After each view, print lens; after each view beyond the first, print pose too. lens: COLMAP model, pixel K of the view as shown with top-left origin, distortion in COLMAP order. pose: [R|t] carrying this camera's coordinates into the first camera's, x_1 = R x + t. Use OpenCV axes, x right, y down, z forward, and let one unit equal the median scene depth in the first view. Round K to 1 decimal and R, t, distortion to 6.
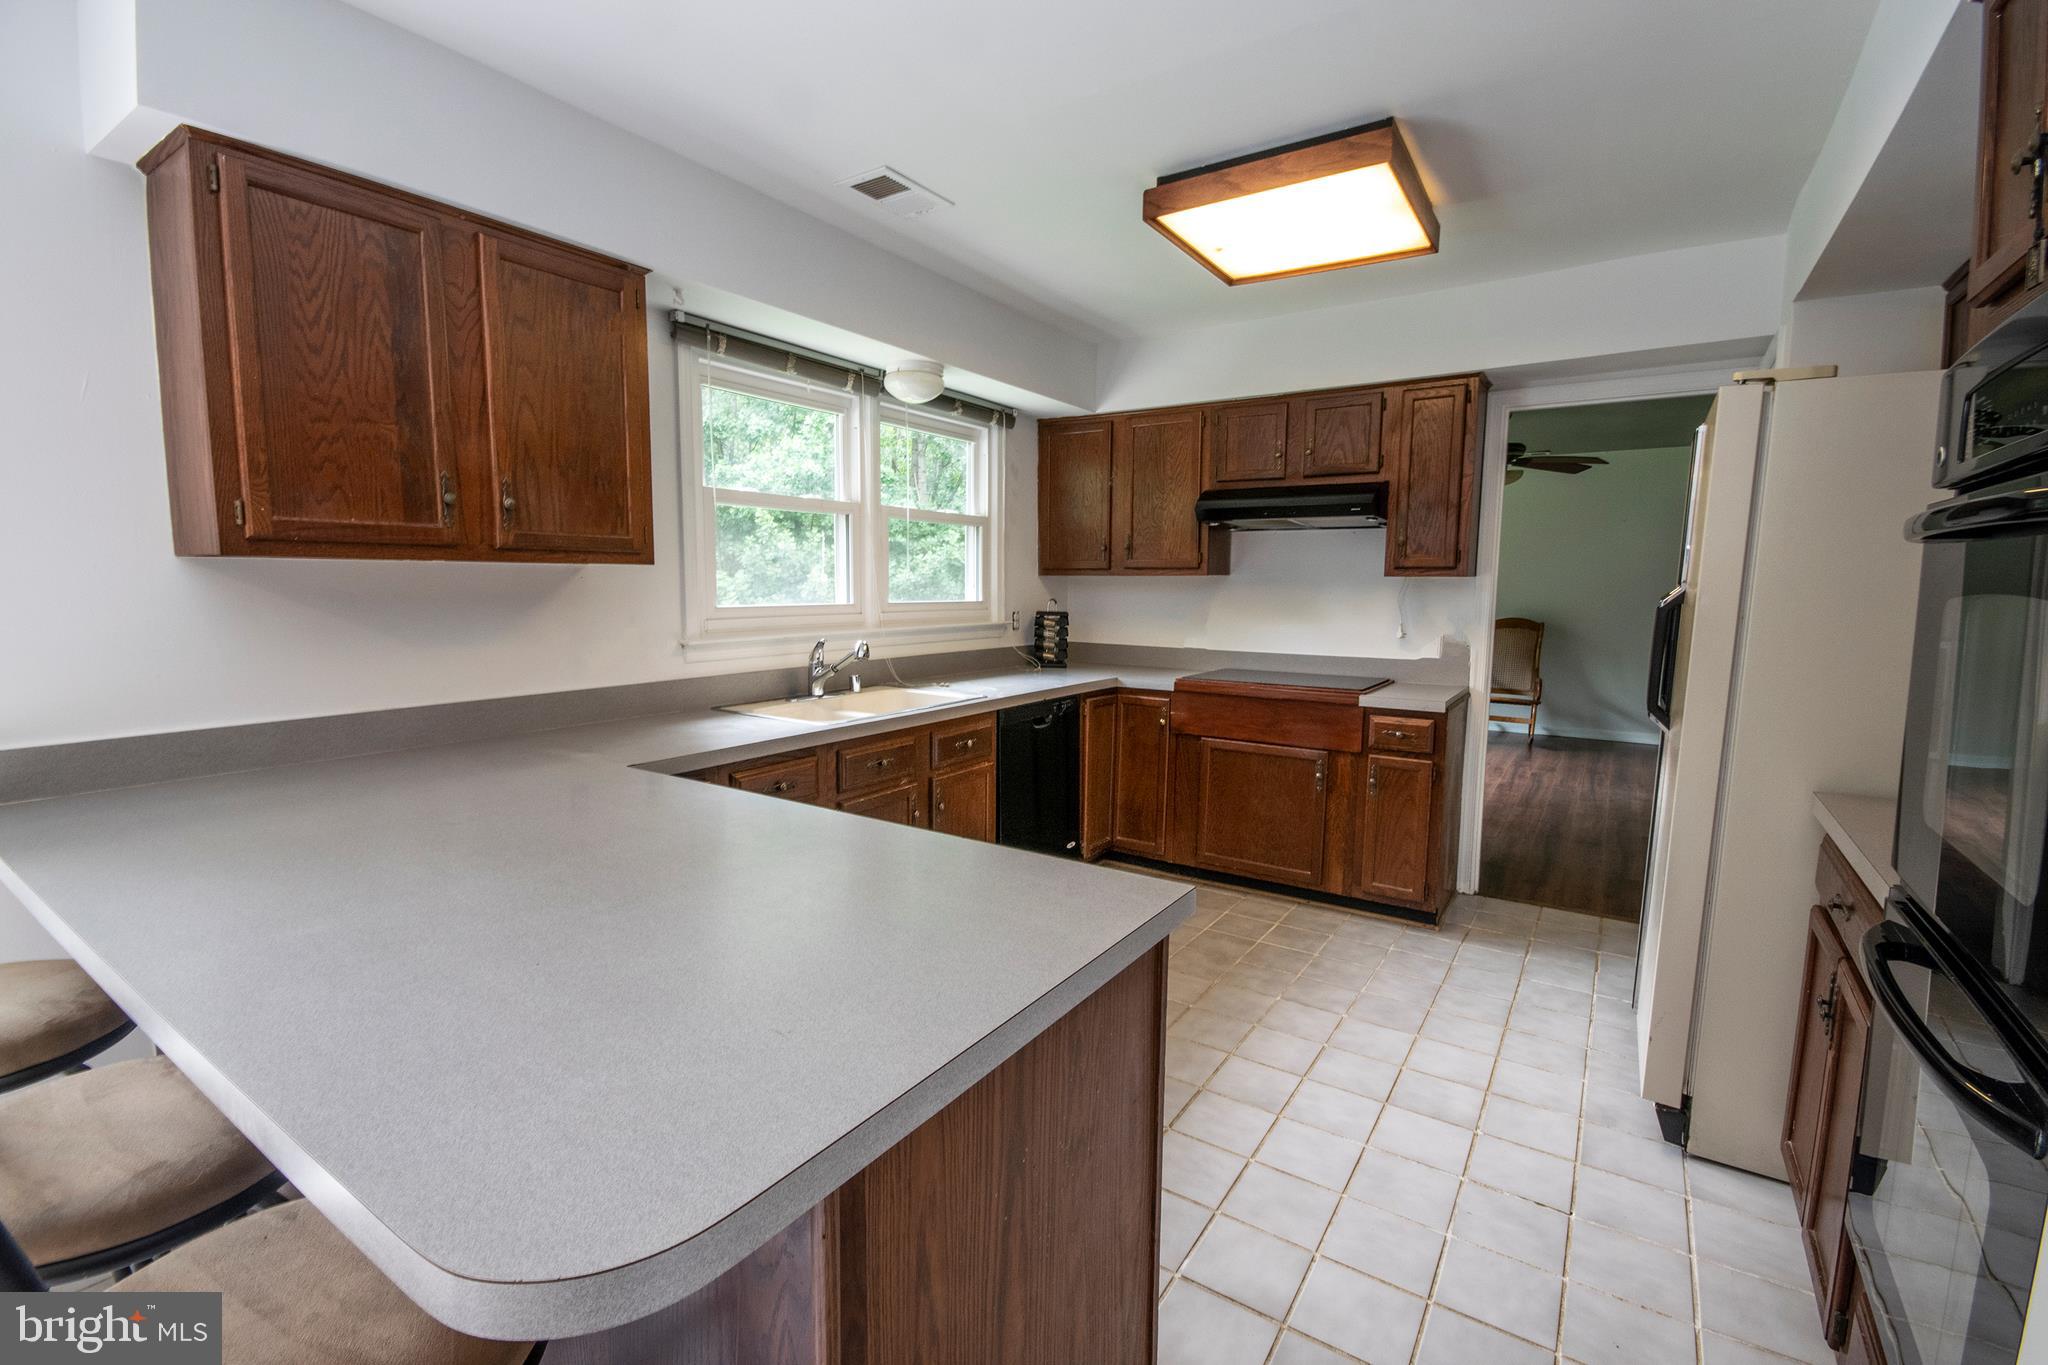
lens RADIAL K [[916.8, 0, 1015.1], [0, 916.8, 686.6], [0, 0, 1]] dist [0.008672, -0.008365]
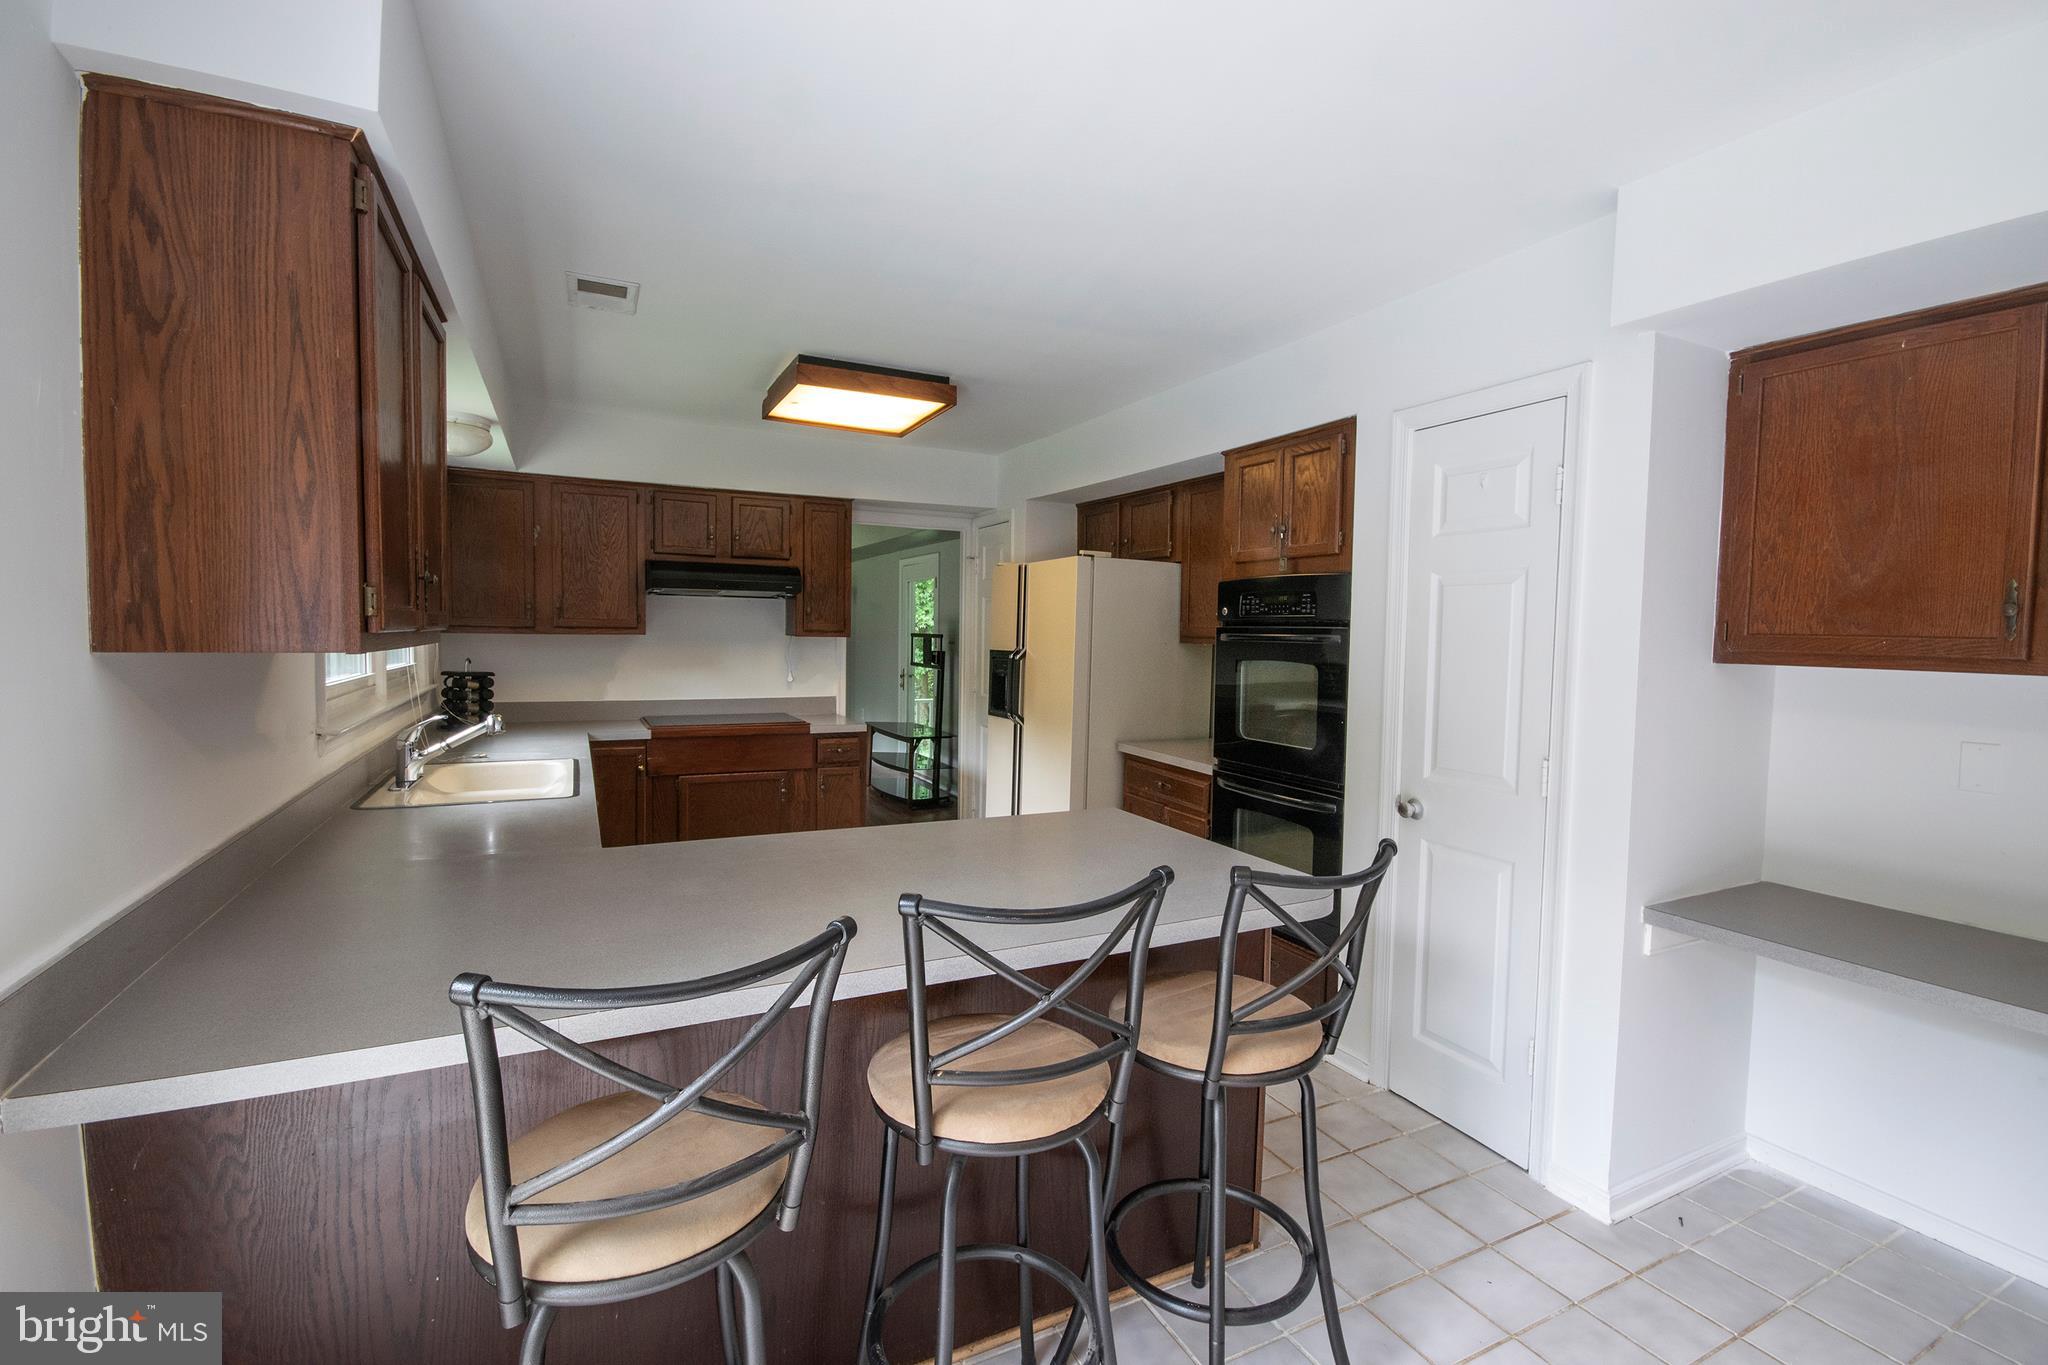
lens RADIAL K [[916.8, 0, 1017.1], [0, 916.8, 725.6], [0, 0, 1]] dist [0.008672, -0.008365]
pose [[0.518320, -0.090404, 0.850395, -0.570442], [0.083832, 0.994979, 0.054678, -0.036398], [-0.851068, 0.042949, 0.523296, 0.028330]]
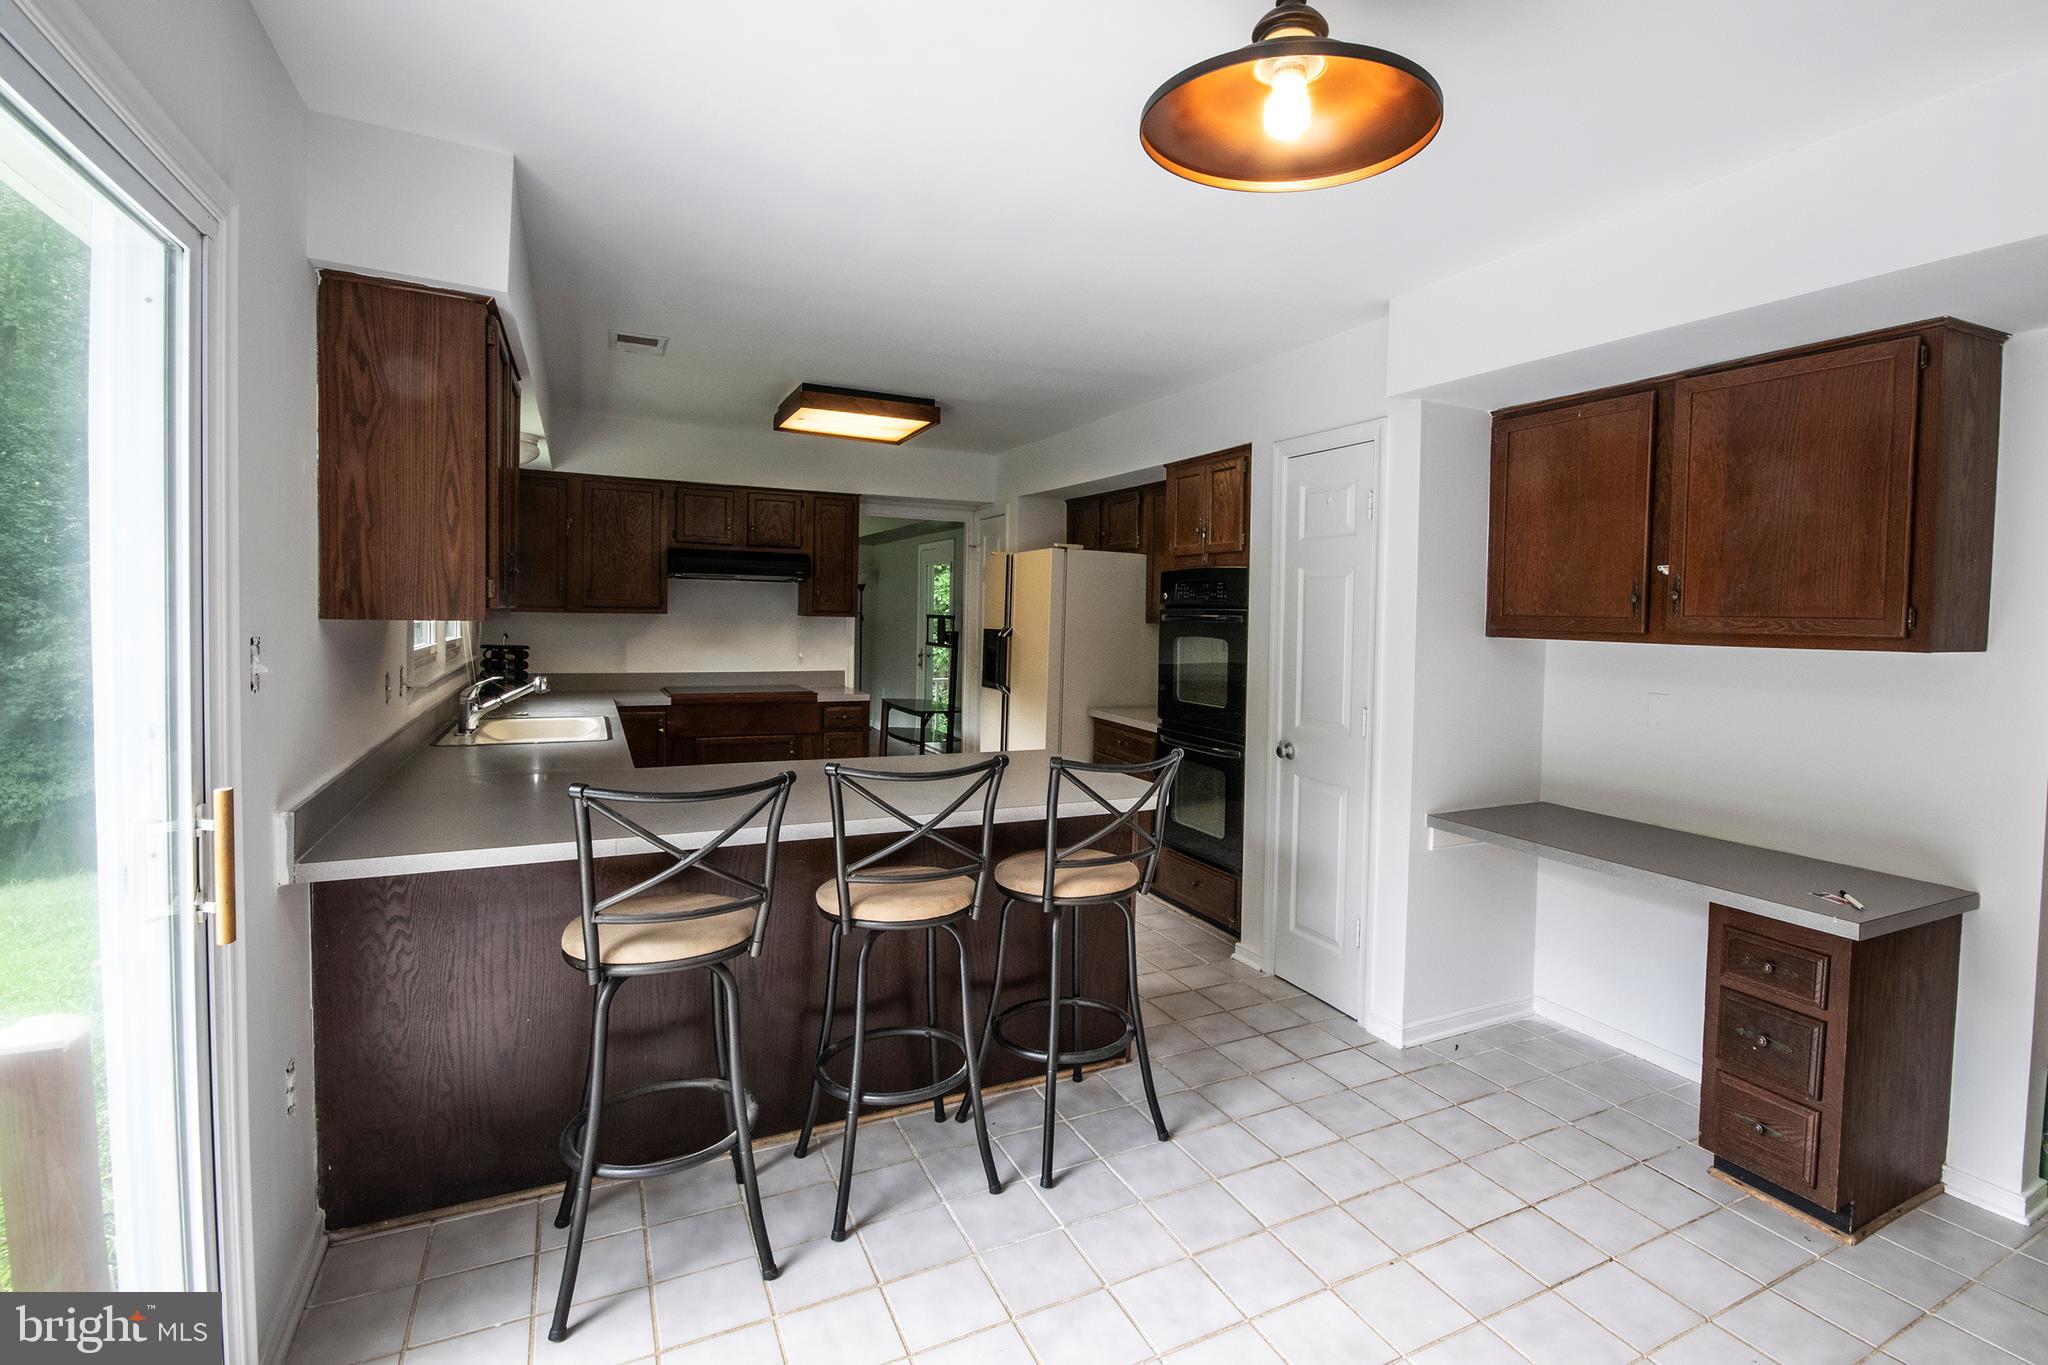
lens RADIAL K [[941.6, 0, 1135.4], [0, 941.6, 675.5], [0, 0, 1]] dist [0.003248, 0.002524]
pose [[0.448163, -0.059250, 0.891986, -0.720925], [0.083579, 0.996208, 0.024180, -0.015991], [-0.890036, 0.063715, 0.451416, -0.164009]]
